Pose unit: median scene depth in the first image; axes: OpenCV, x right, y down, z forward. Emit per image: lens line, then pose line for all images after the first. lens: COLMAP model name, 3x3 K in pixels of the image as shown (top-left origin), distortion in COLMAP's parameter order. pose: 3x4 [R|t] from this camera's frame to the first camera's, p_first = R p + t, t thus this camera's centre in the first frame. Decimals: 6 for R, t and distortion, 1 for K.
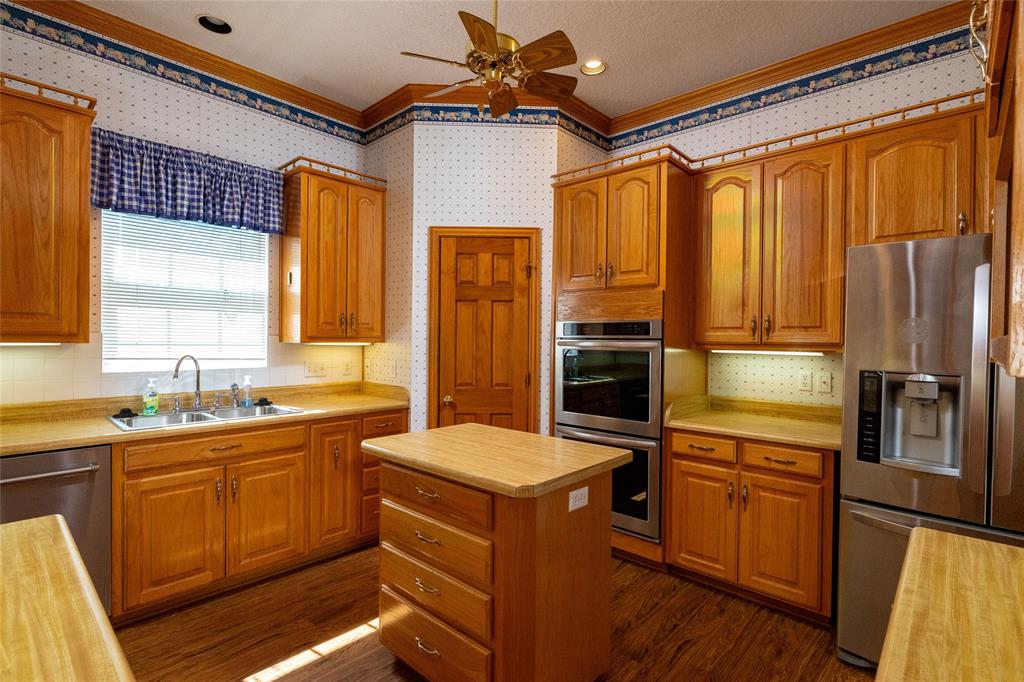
lens RADIAL K [[491.8, 0, 512.0], [0, 491.8, 341.0], [0, 0, 1]] dist [0.001344, 0.000601]
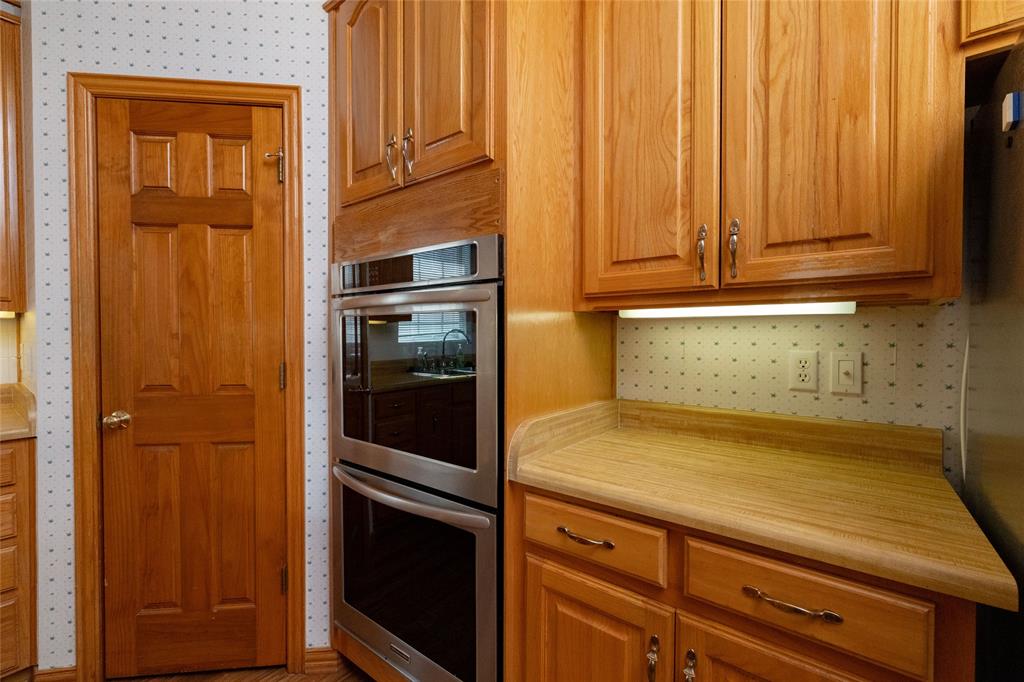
lens RADIAL K [[431.4, 0, 512.0], [0, 431.4, 341.0], [0, 0, 1]] dist [-0.000040, -0.000347]
pose [[0.996431, -0.012526, 0.083479, 0.273967], [0.011558, 0.999860, 0.012069, 0.043525], [-0.083619, -0.011061, 0.996436, 0.598015]]
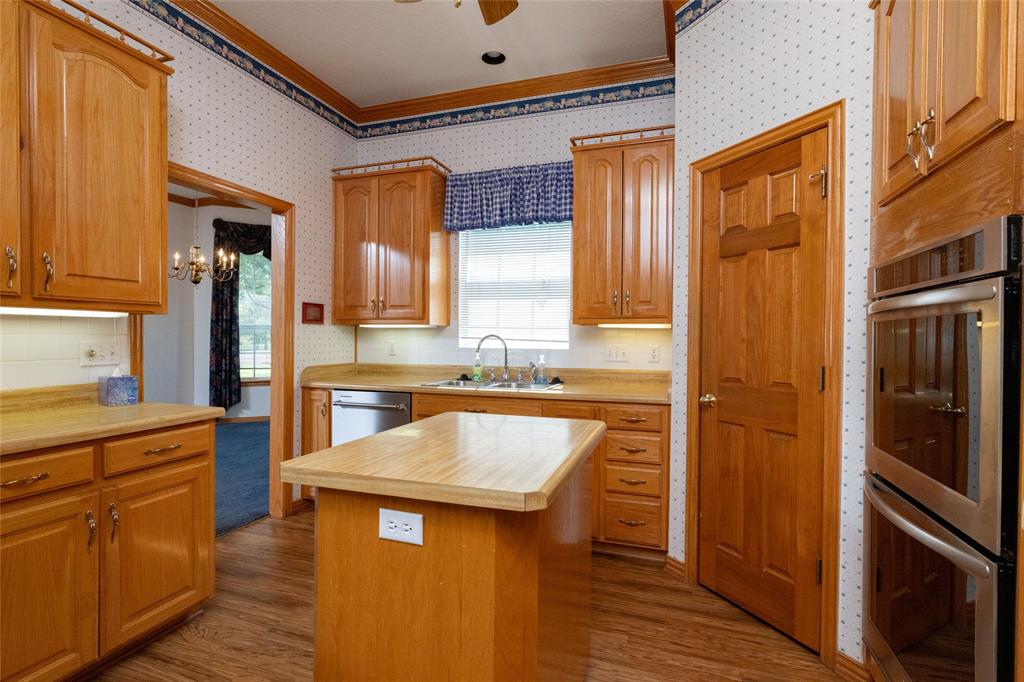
lens RADIAL K [[491.8, 0, 512.0], [0, 491.8, 341.0], [0, 0, 1]] dist [0.001344, 0.000601]
pose [[0.399043, -0.001956, -0.916930, 0.465073], [-0.008836, 0.999943, -0.005978, 0.047746], [0.916890, 0.010488, 0.399003, 0.521990]]
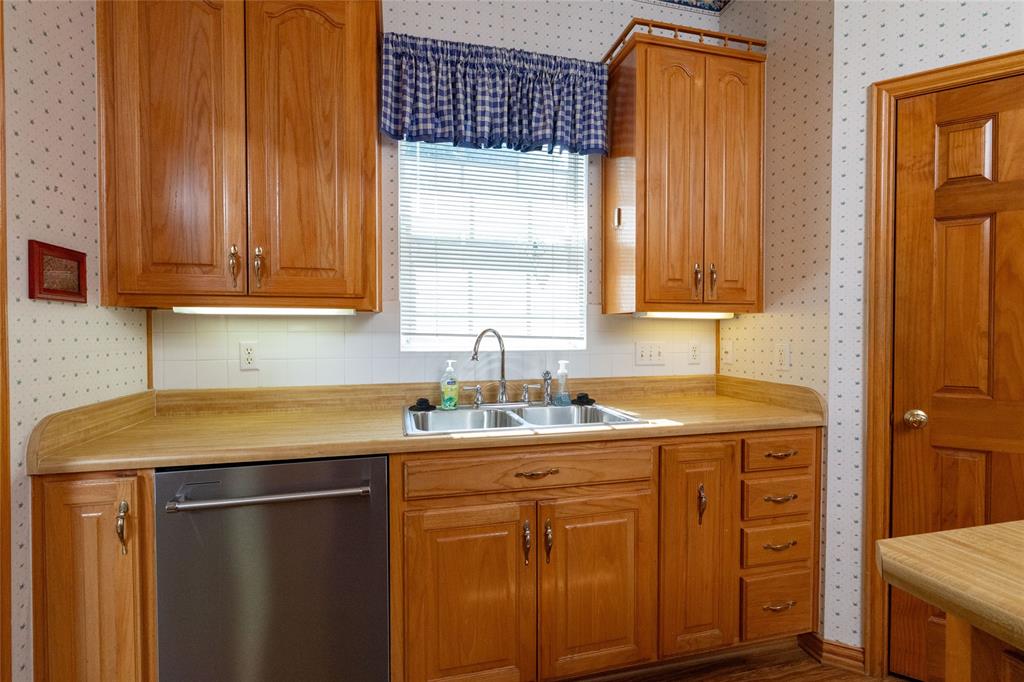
lens RADIAL K [[473.9, 0, 512.0], [0, 473.9, 341.0], [0, 0, 1]] dist [0.003464, 0.000601]
pose [[0.837326, -0.001402, -0.546701, -0.241058], [0.006104, 0.999958, 0.006785, 0.039440], [0.546669, -0.009018, 0.837300, 0.415927]]
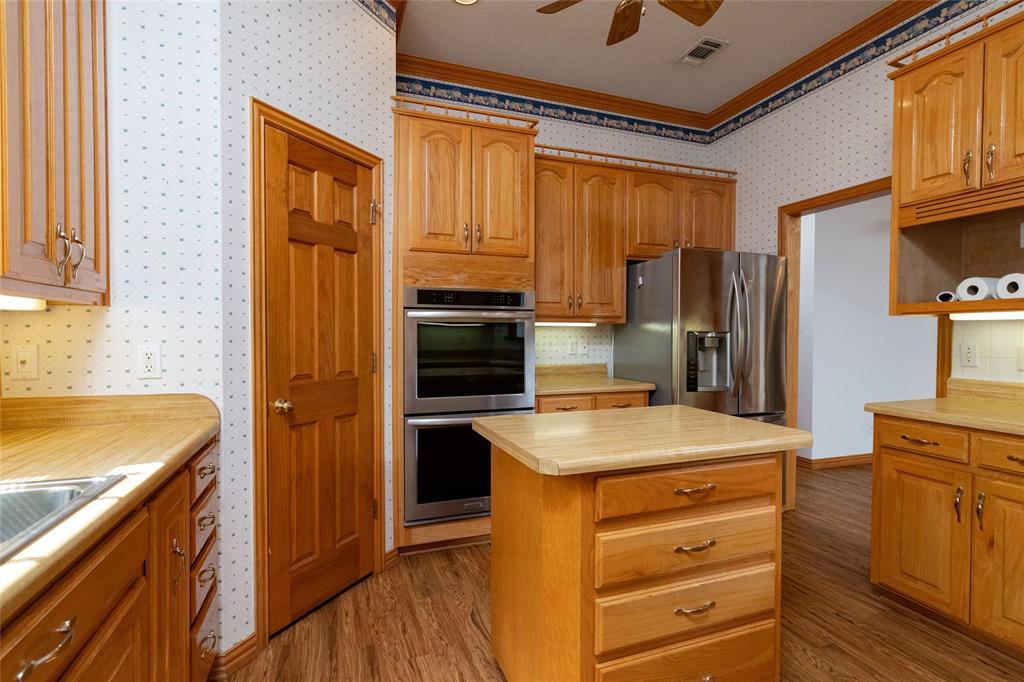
lens RADIAL K [[491.8, 0, 512.0], [0, 491.8, 341.0], [0, 0, 1]] dist [0.001344, 0.000601]
pose [[0.456874, -0.023776, 0.889214, -0.605360], [0.007043, 0.999708, 0.023111, 0.034686], [-0.889503, -0.004296, 0.456908, 0.553431]]
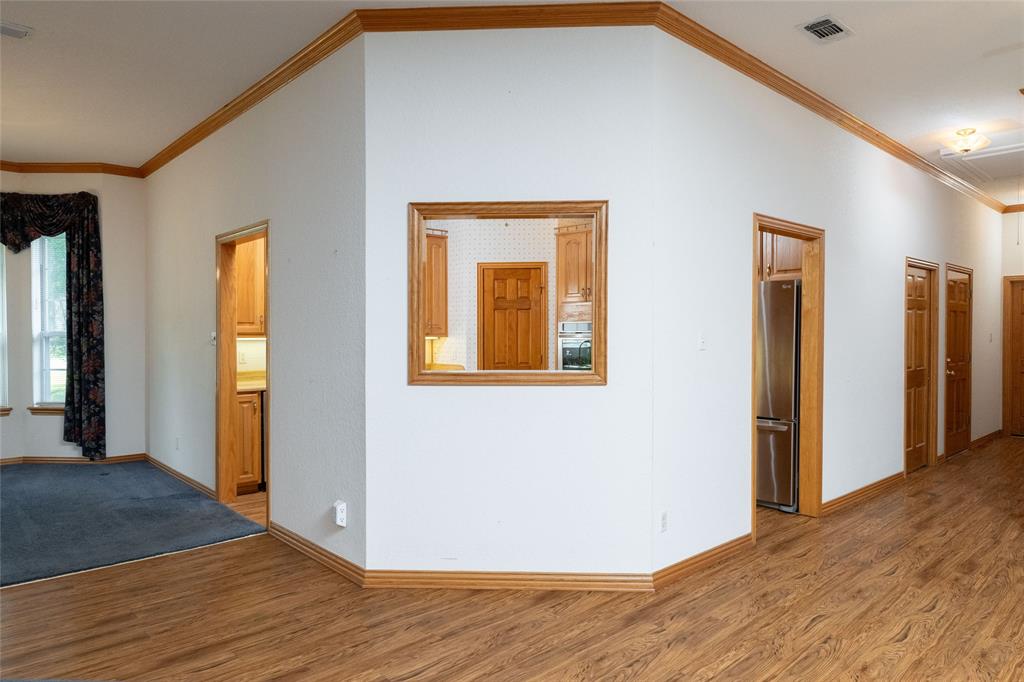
lens RADIAL K [[657.2, 0, 512.0], [0, 657.2, 341.0], [0, 0, 1]] dist [-0.001076, -0.000240]
pose [[0.996406, -0.009357, -0.084183, 0.136081], [0.009617, 0.999950, 0.002688, 0.014860], [0.084154, -0.003488, 0.996447, -1.239552]]
